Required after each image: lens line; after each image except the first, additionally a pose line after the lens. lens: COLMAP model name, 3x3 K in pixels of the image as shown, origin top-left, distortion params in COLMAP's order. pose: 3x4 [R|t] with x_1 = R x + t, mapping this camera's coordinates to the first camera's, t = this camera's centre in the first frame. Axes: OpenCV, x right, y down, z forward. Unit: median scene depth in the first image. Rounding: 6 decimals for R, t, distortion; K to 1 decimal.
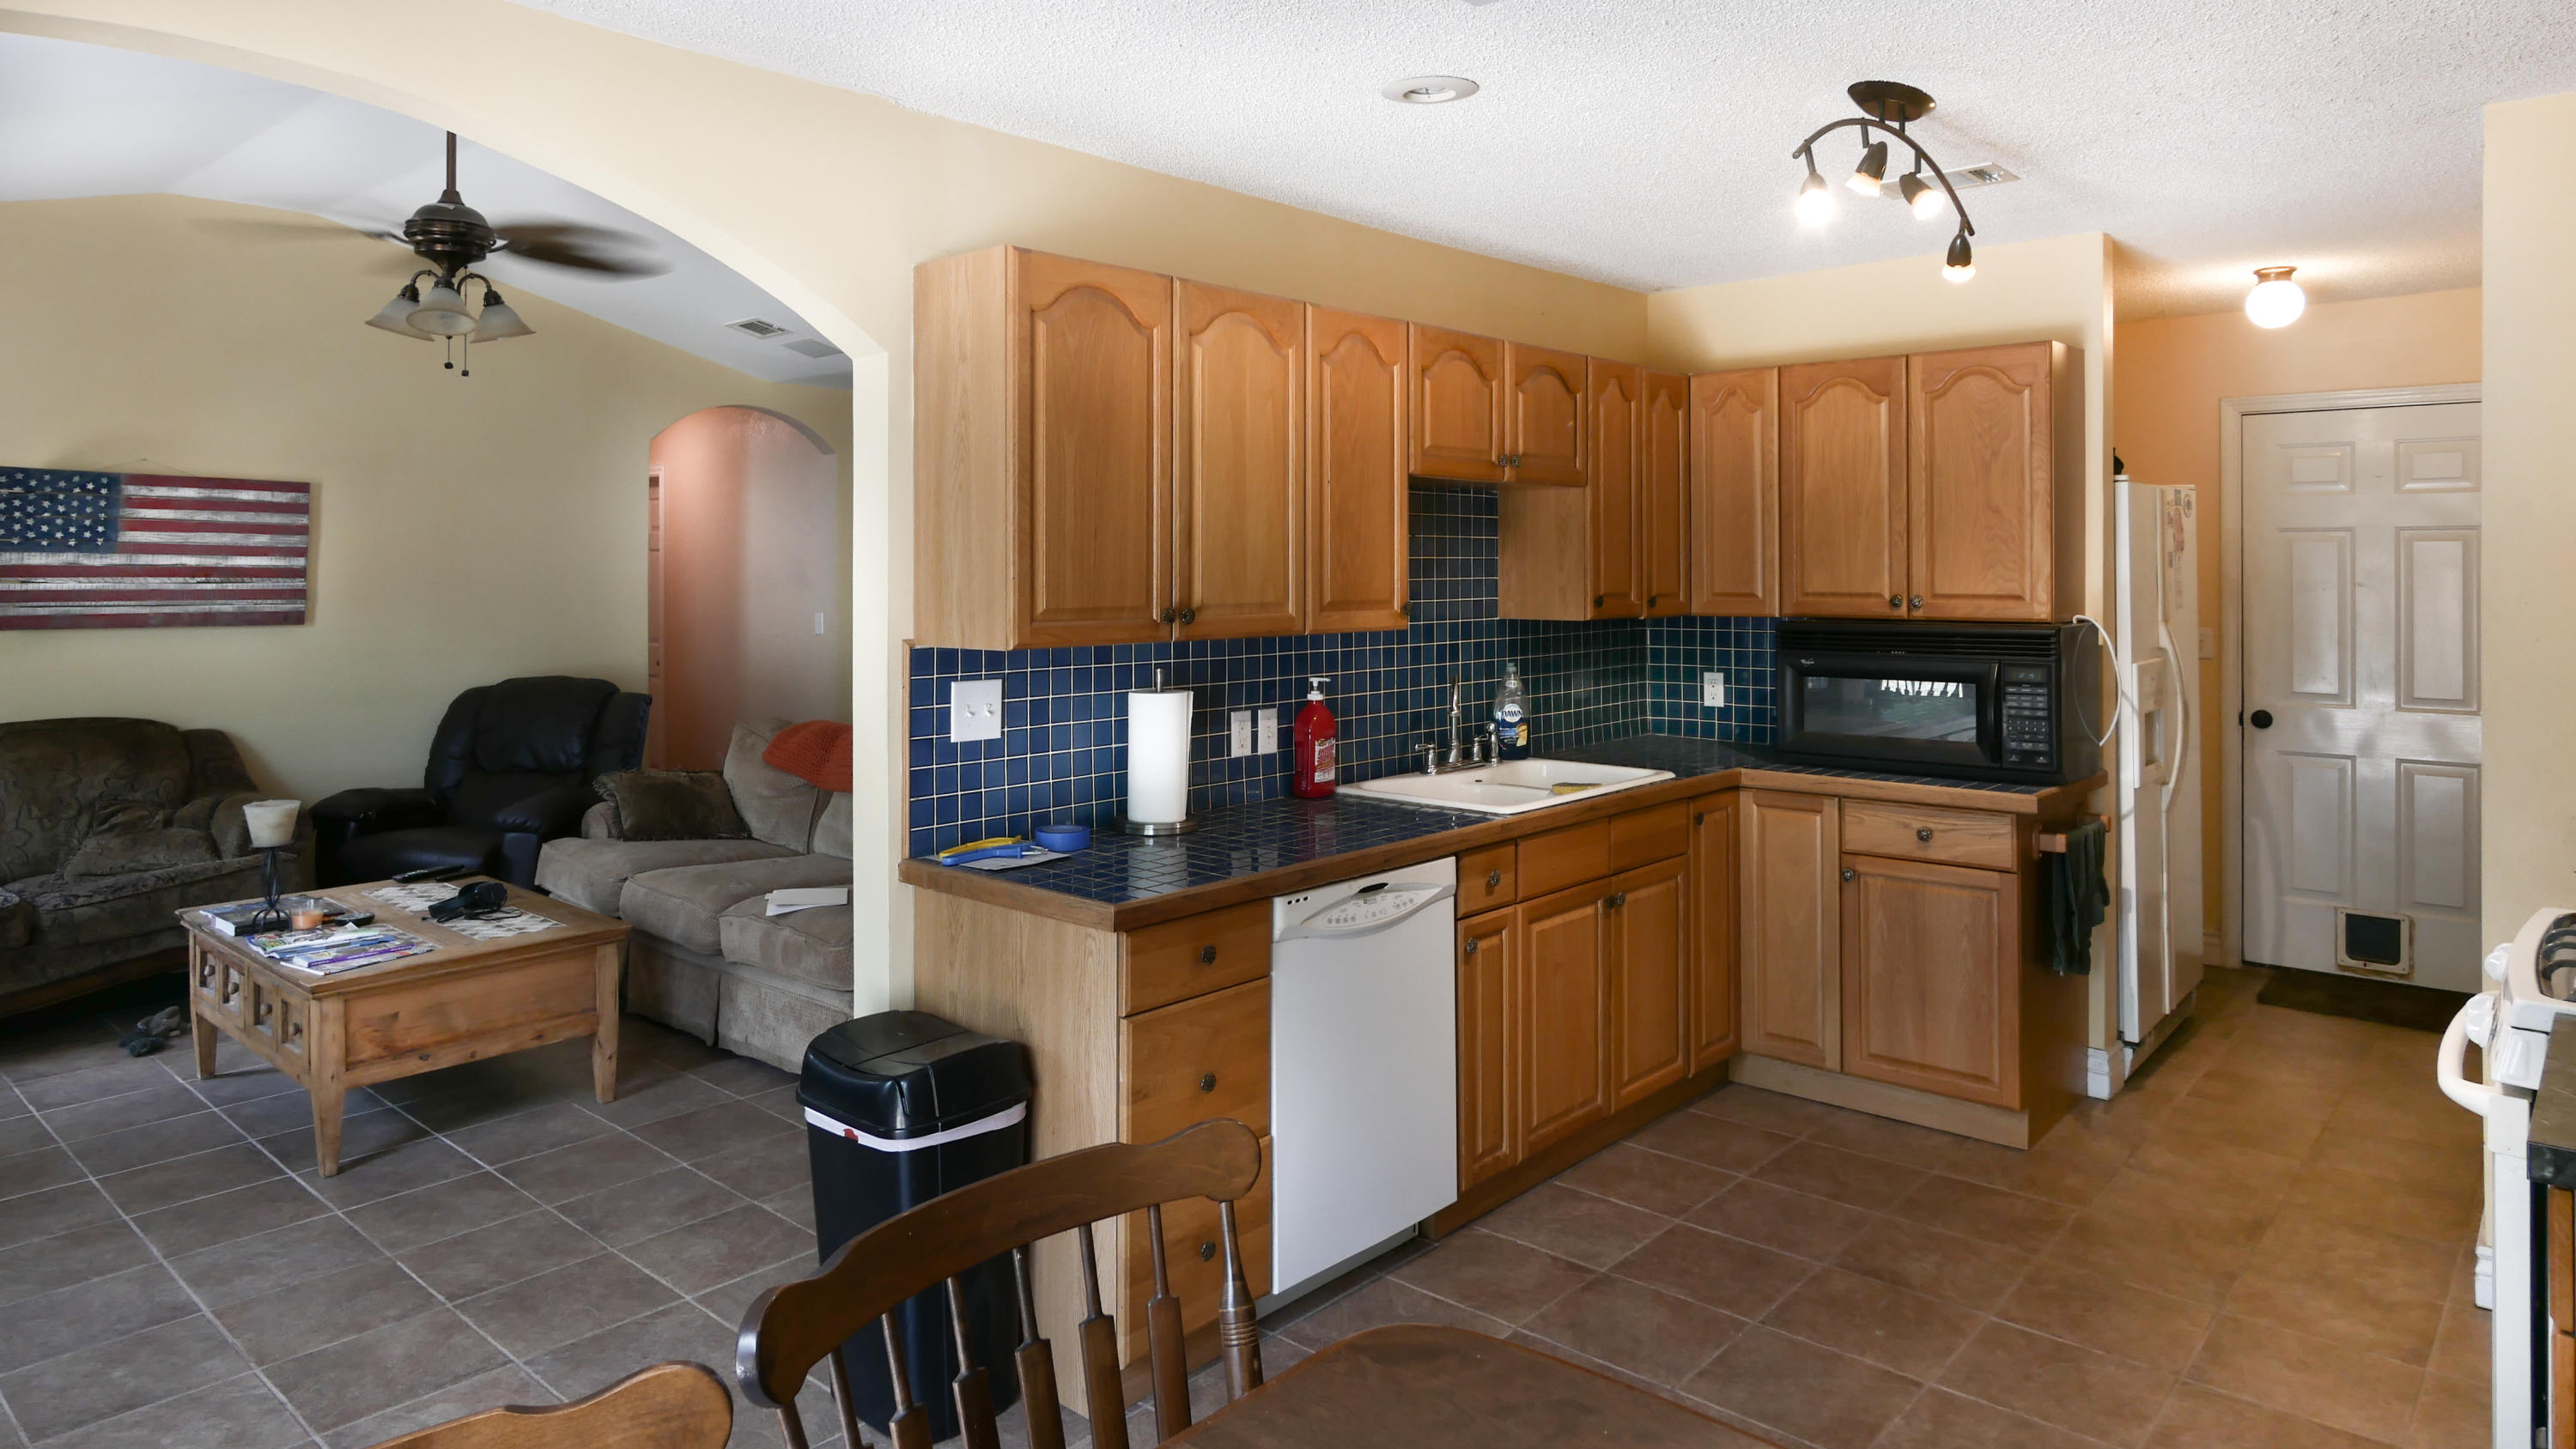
lens RADIAL K [[1540.4, 0, 1292.4], [0, 1540.4, 558.0], [0, 0, 1]] dist [0.008813, 0.001099]
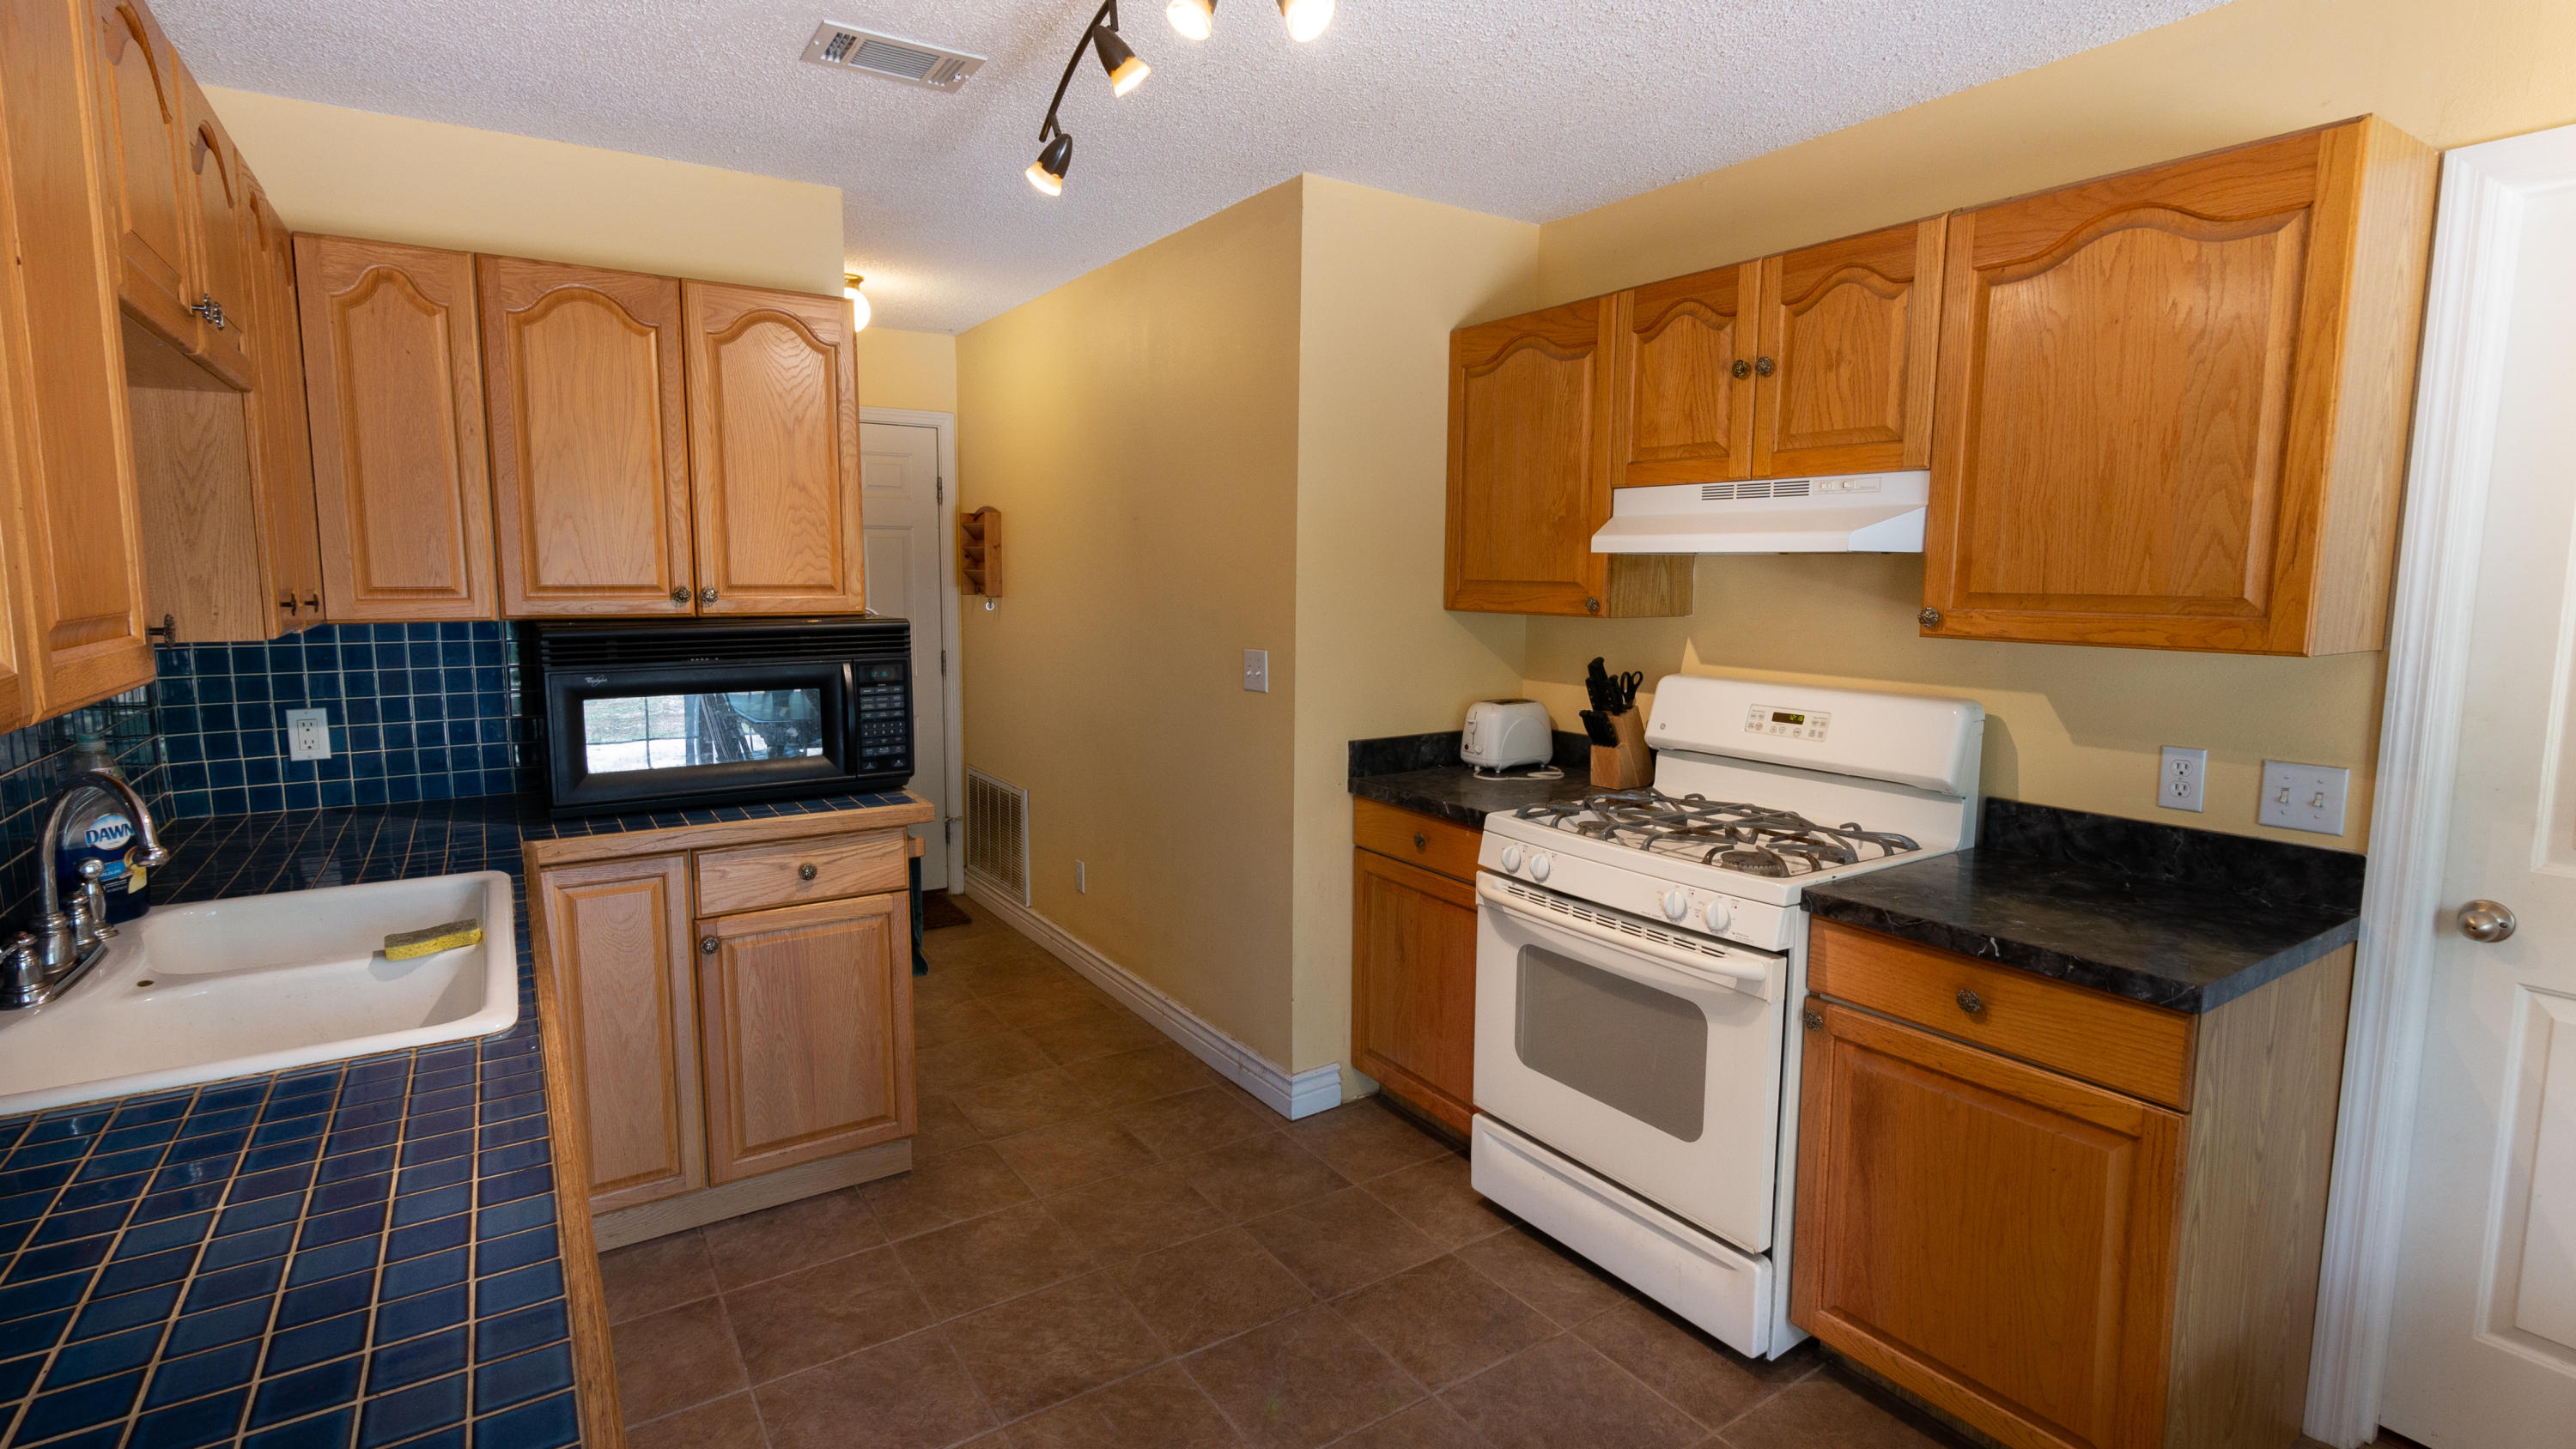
lens RADIAL K [[1206.6, 0, 1280.1], [0, 1206.6, 711.8], [0, 0, 1]] dist [-0.000171, 0.000174]
pose [[0.264897, -0.110355, 0.957941, -0.143962], [-0.011533, 0.992996, 0.117582, 0.012183], [-0.964208, -0.042195, 0.261769, 0.586618]]
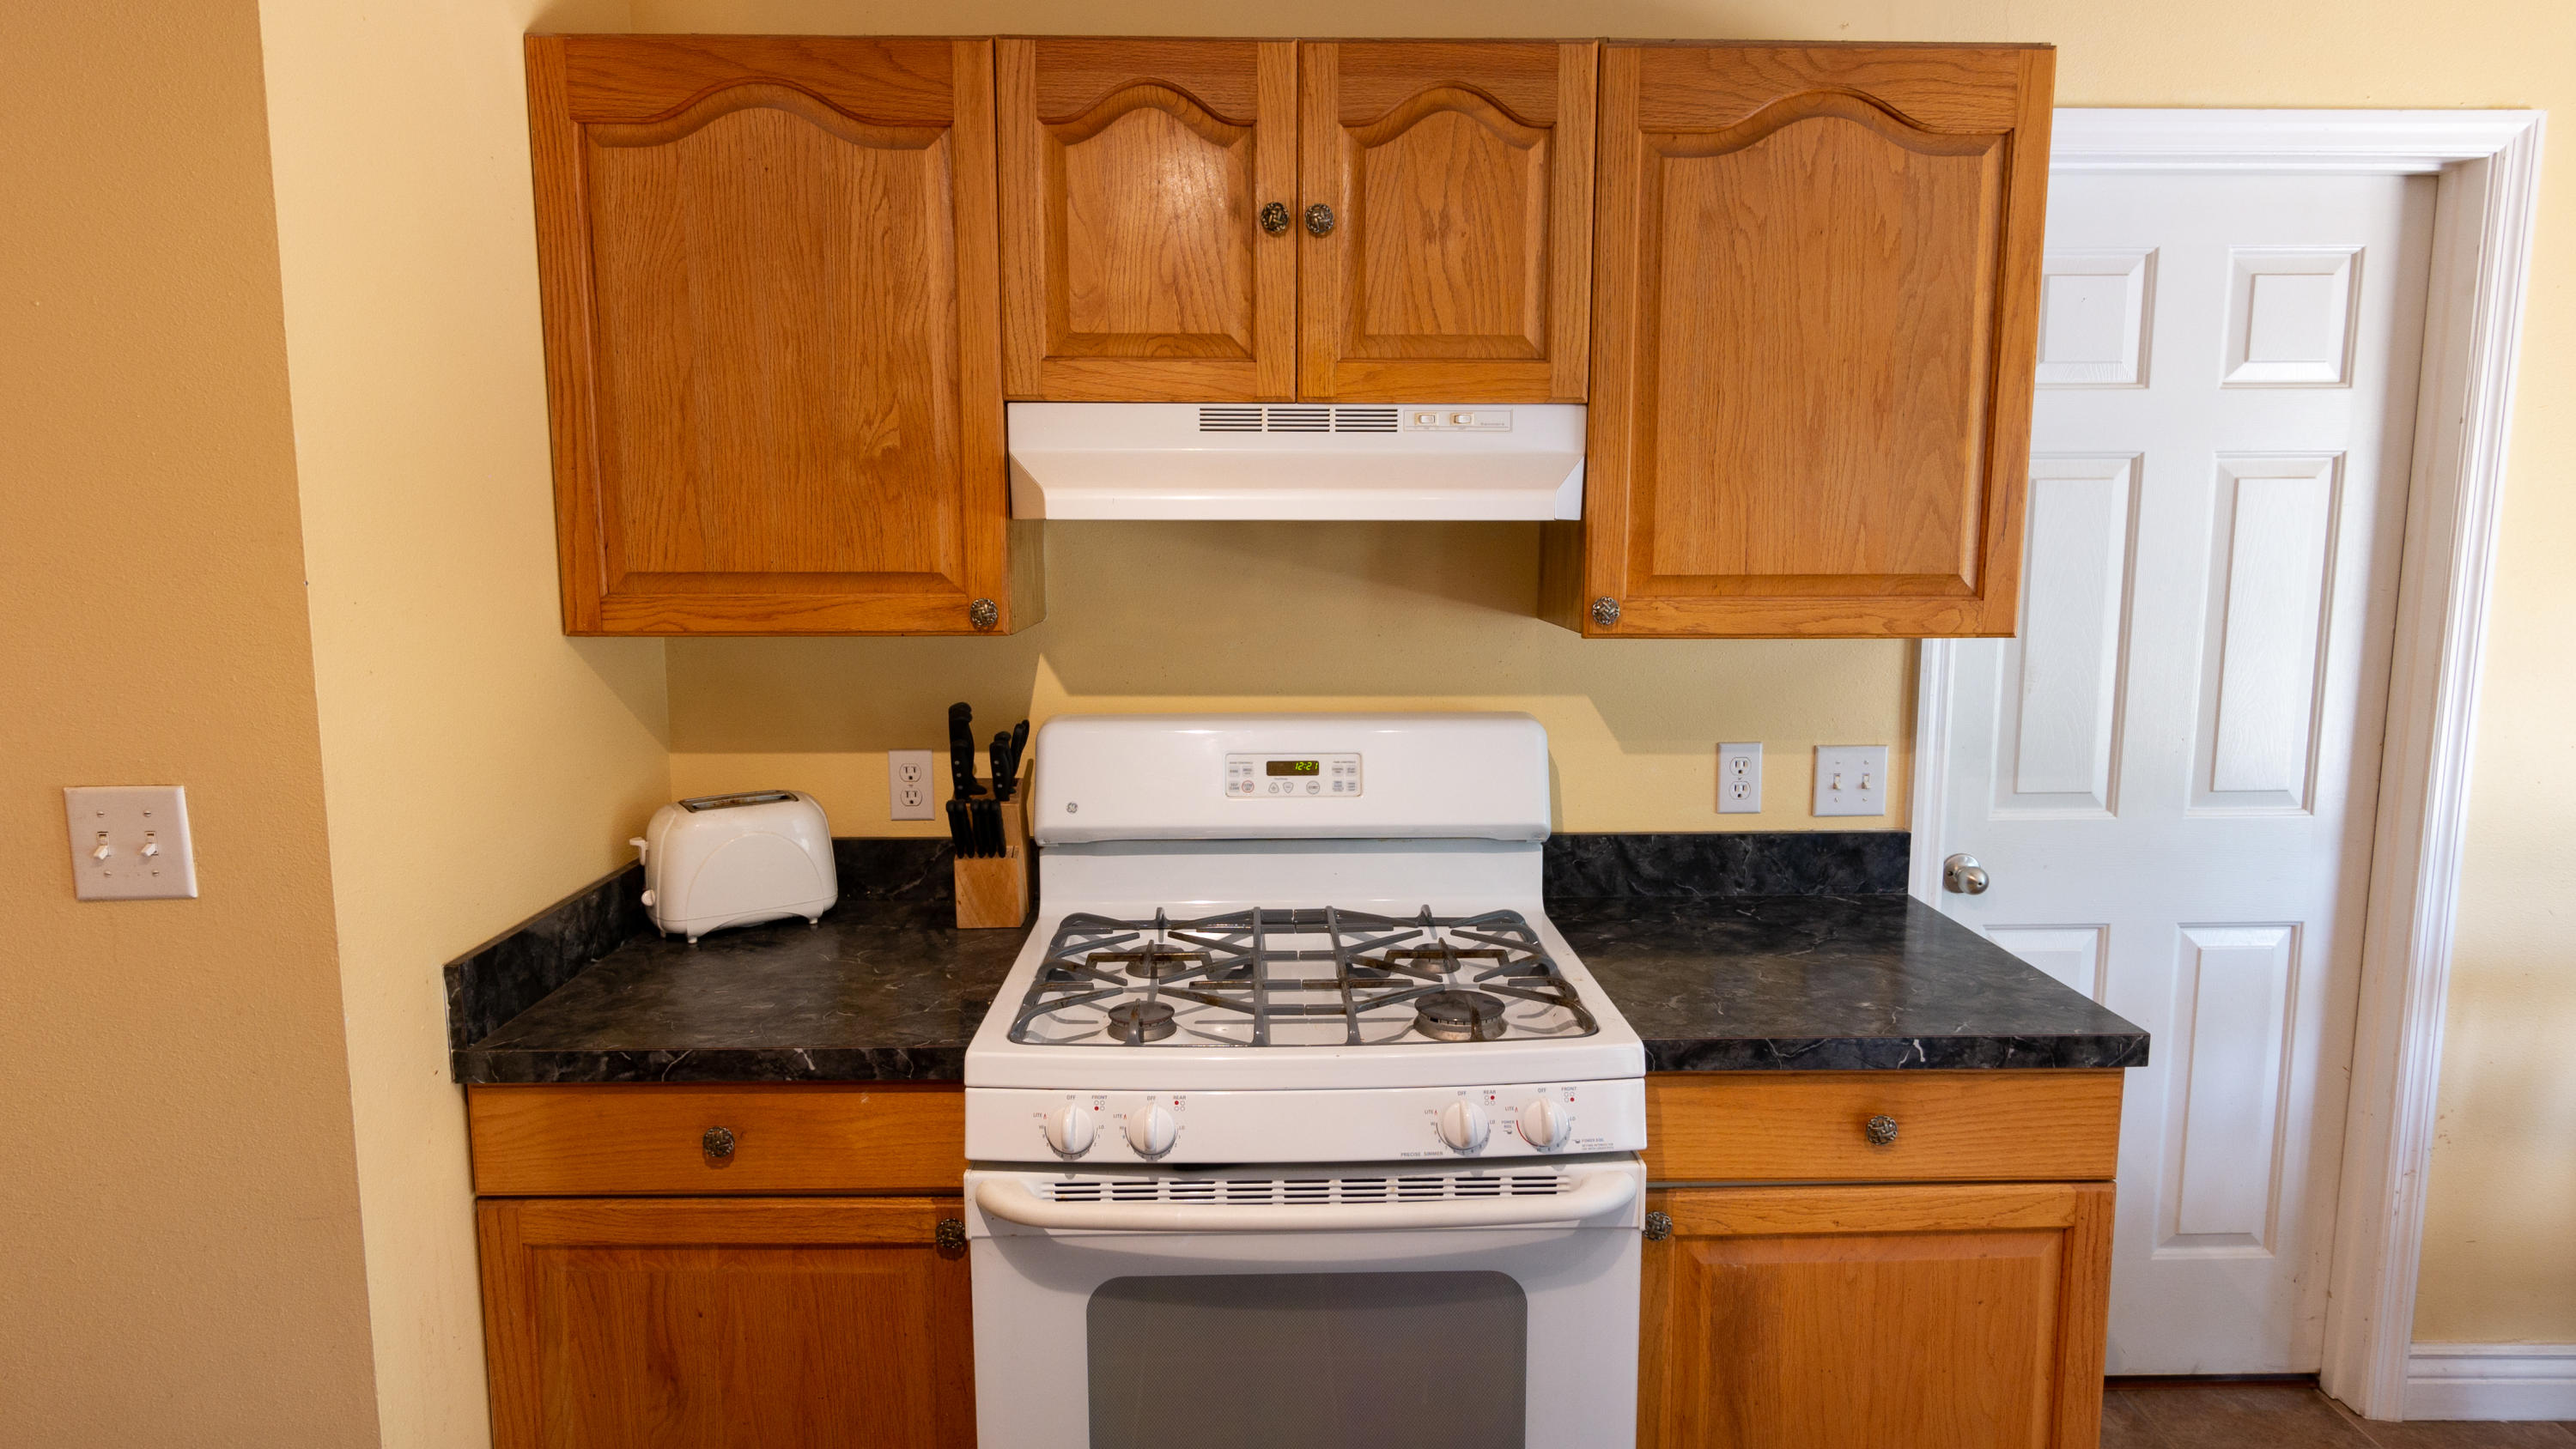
lens RADIAL K [[1416.5, 0, 1278.8], [0, 1416.5, 708.5], [0, 0, 1]] dist [0.001040, 0.000407]
pose [[-0.674120, -0.093469, 0.732684, 0.191908], [-0.000233, 0.991988, 0.126334, 0.003776], [-0.738622, 0.084994, -0.668740, 0.837202]]
